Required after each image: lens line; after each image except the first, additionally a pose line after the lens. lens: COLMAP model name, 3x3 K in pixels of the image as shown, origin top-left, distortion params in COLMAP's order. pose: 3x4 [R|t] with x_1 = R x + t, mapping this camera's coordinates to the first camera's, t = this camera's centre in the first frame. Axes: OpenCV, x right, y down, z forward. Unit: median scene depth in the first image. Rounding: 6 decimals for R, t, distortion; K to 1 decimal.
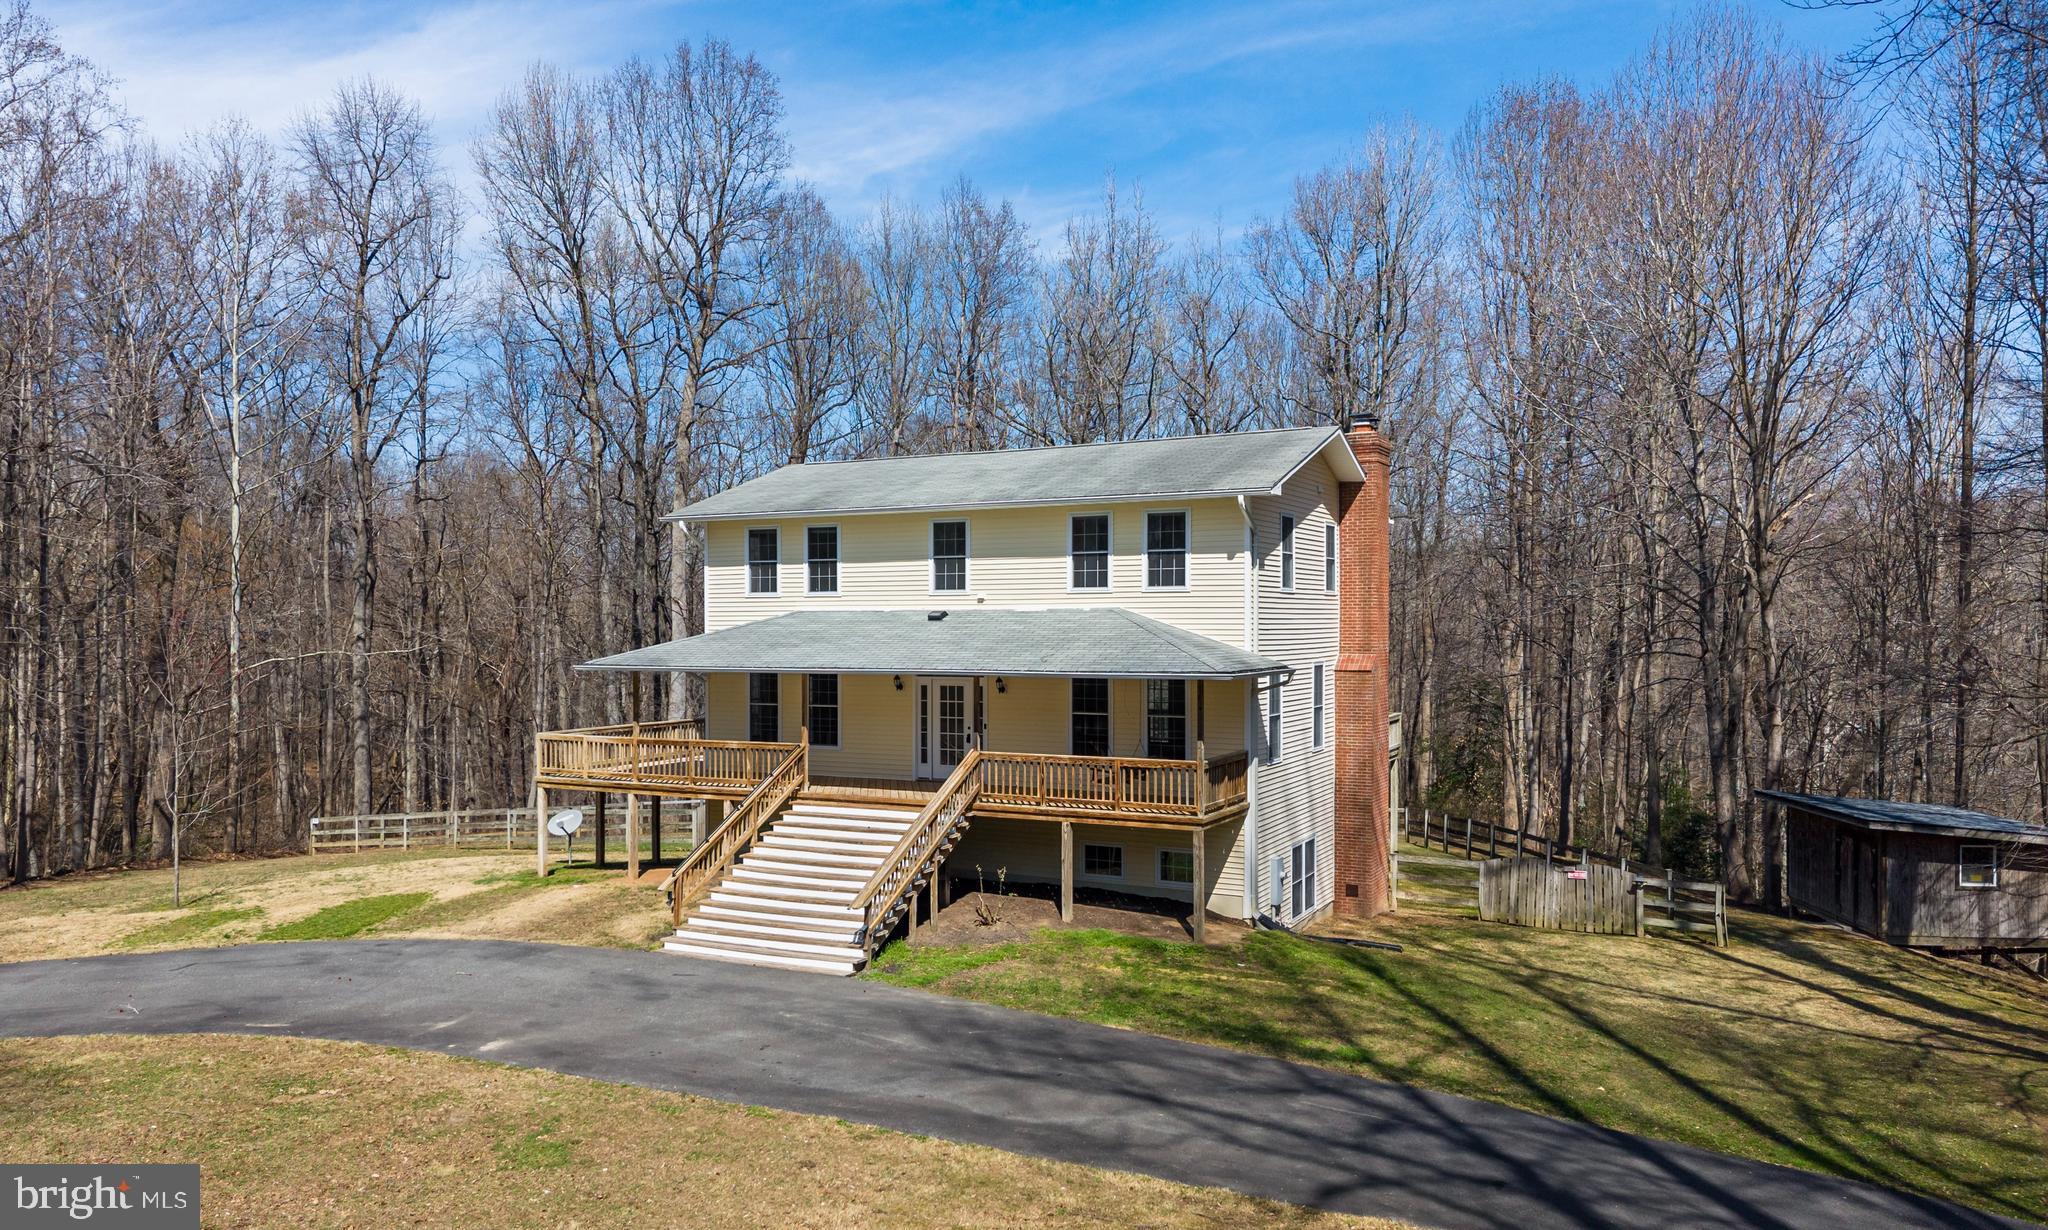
lens RADIAL K [[1479.3, 0, 958.0], [0, 1479.3, 620.6], [0, 0, 1]] dist [-0.004872, 0.000331]
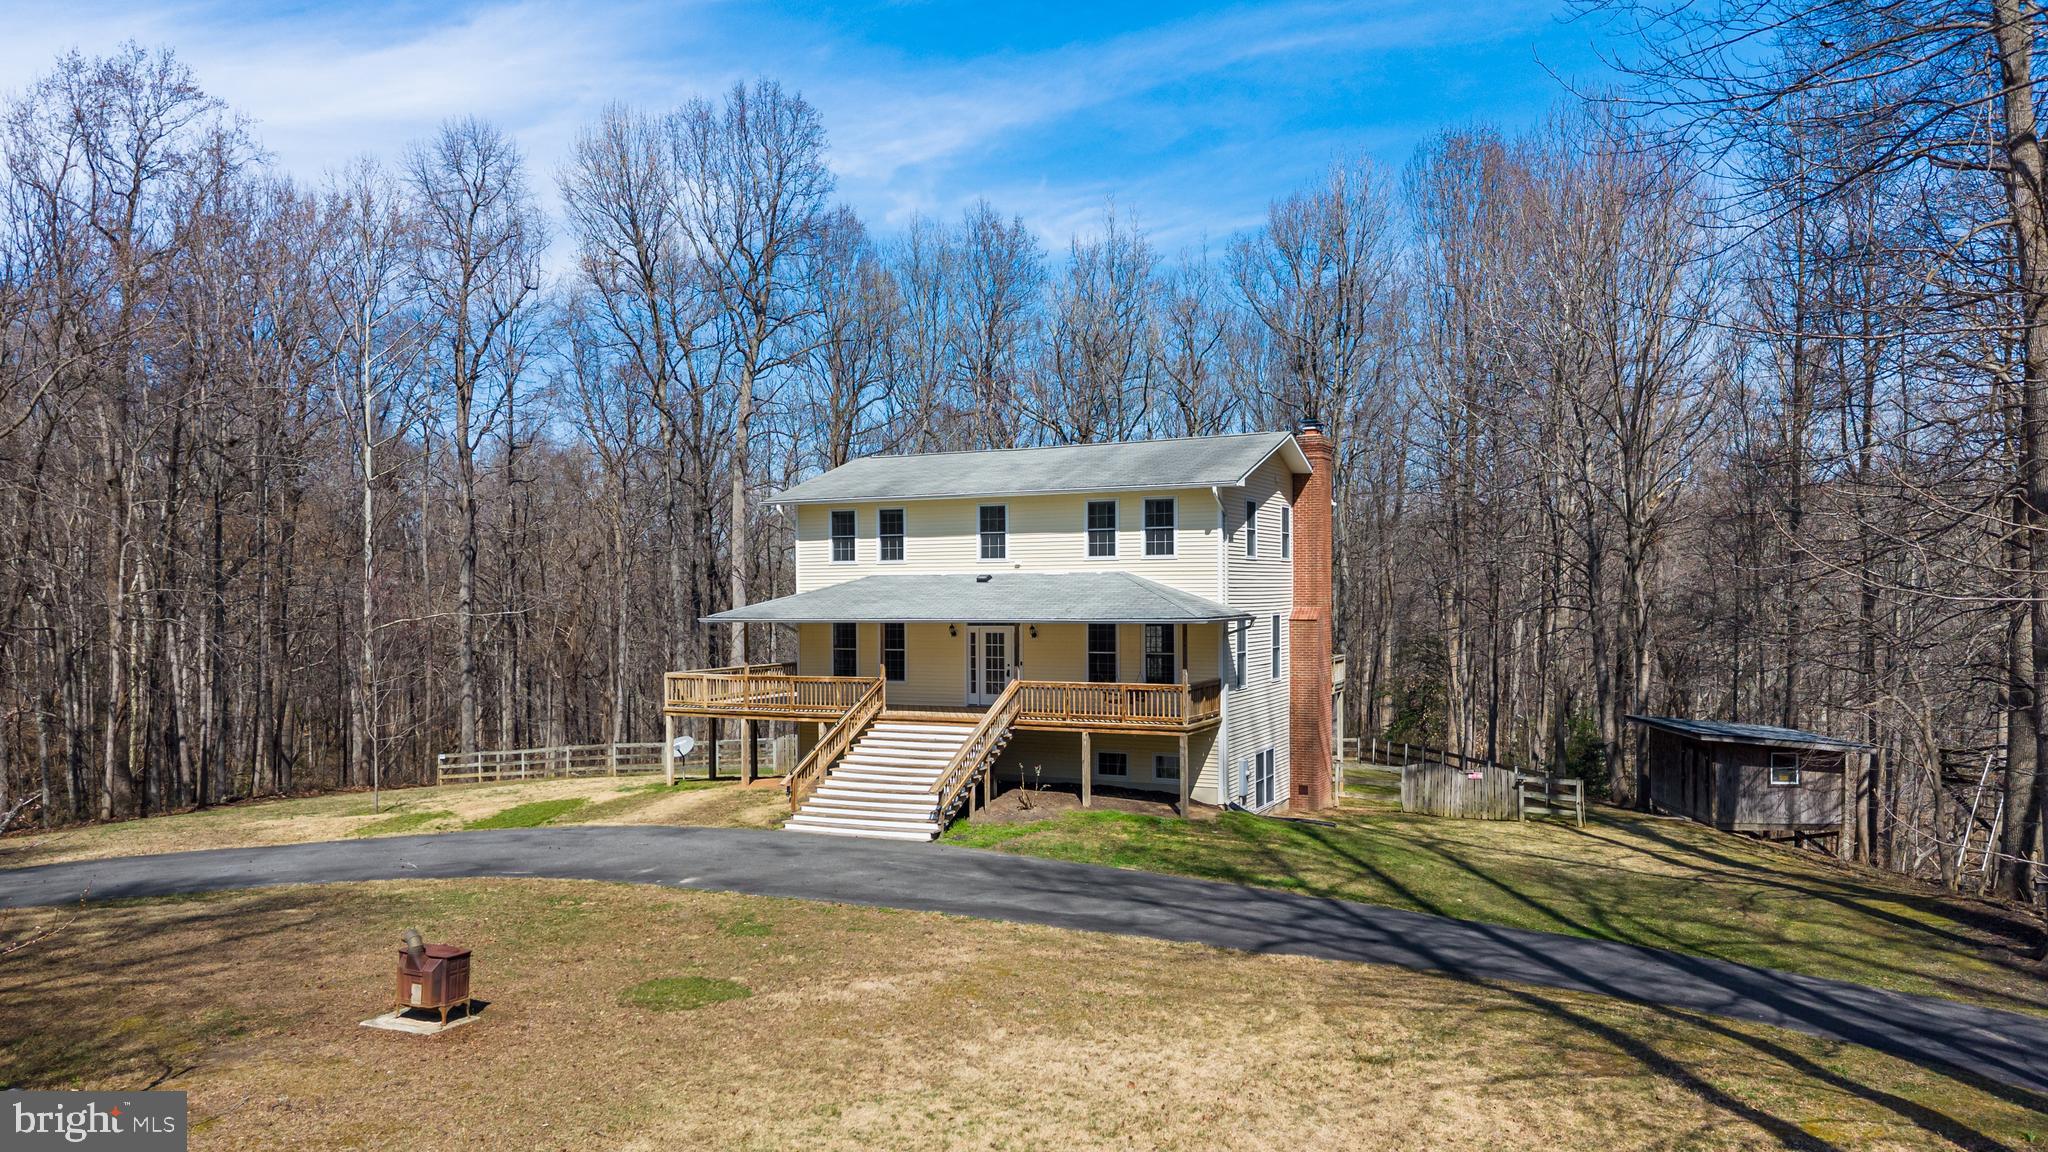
lens RADIAL K [[1410.0, 0, 1016.6], [0, 1410.0, 567.2], [0, 0, 1]] dist [0.007999, -0.001089]
pose [[0.999273, -0.003689, 0.037956, -0.030659], [0.004272, 0.999874, -0.015297, 0.005710], [-0.037895, 0.015448, 0.999162, -0.224658]]
